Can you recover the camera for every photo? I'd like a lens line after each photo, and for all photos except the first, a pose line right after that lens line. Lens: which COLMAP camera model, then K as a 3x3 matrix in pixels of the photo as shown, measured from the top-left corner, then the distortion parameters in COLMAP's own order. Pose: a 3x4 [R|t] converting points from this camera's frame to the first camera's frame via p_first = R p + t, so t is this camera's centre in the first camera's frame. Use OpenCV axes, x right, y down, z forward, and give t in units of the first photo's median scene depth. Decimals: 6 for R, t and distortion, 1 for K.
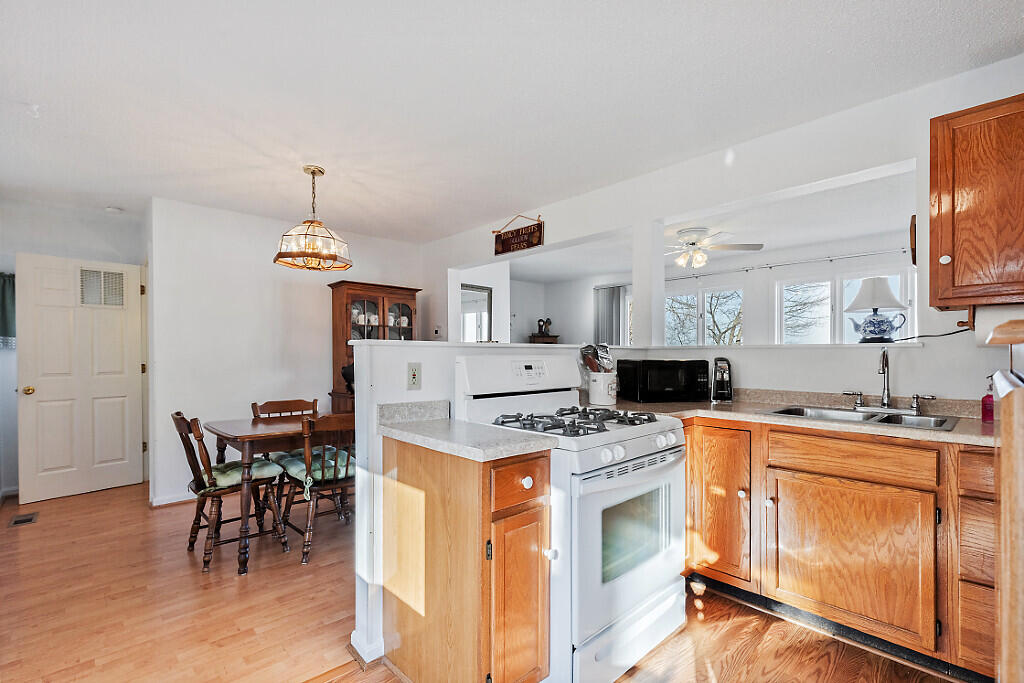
lens RADIAL K [[457.3, 0, 497.1], [0, 457.3, 357.2], [0, 0, 1]] dist [-0.000794, -0.000932]
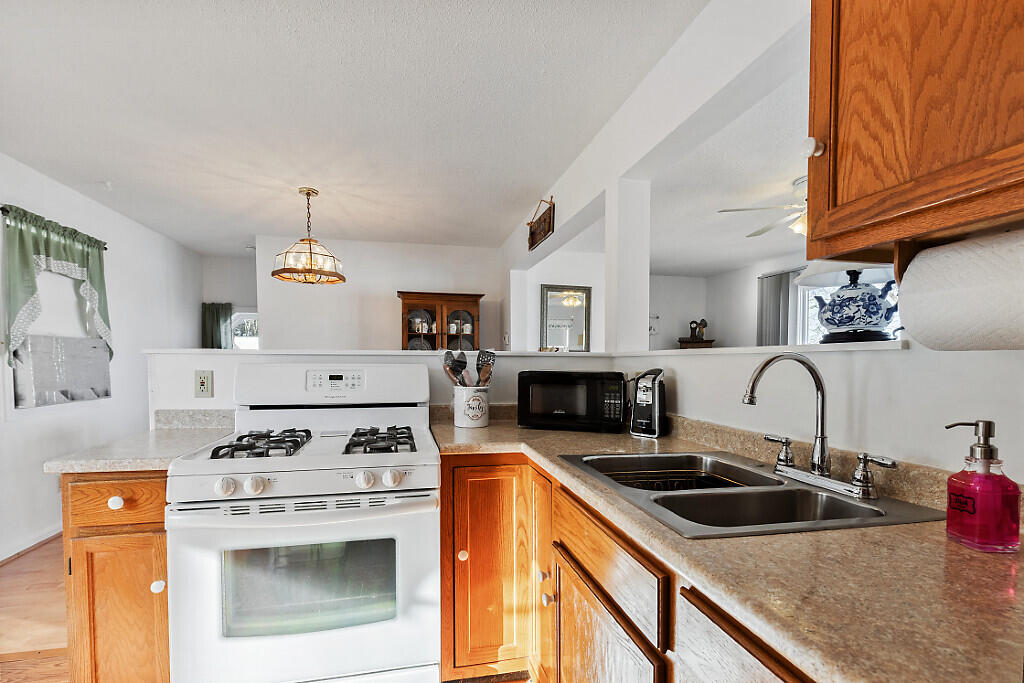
lens RADIAL K [[457.3, 0, 520.3], [0, 457.3, 387.7], [0, 0, 1]] dist [-0.000794, -0.000932]
pose [[0.867611, 0.031956, -0.496215, 0.778557], [-0.006534, 0.998579, 0.052884, -0.006870], [0.497200, -0.042640, 0.866587, 0.387053]]
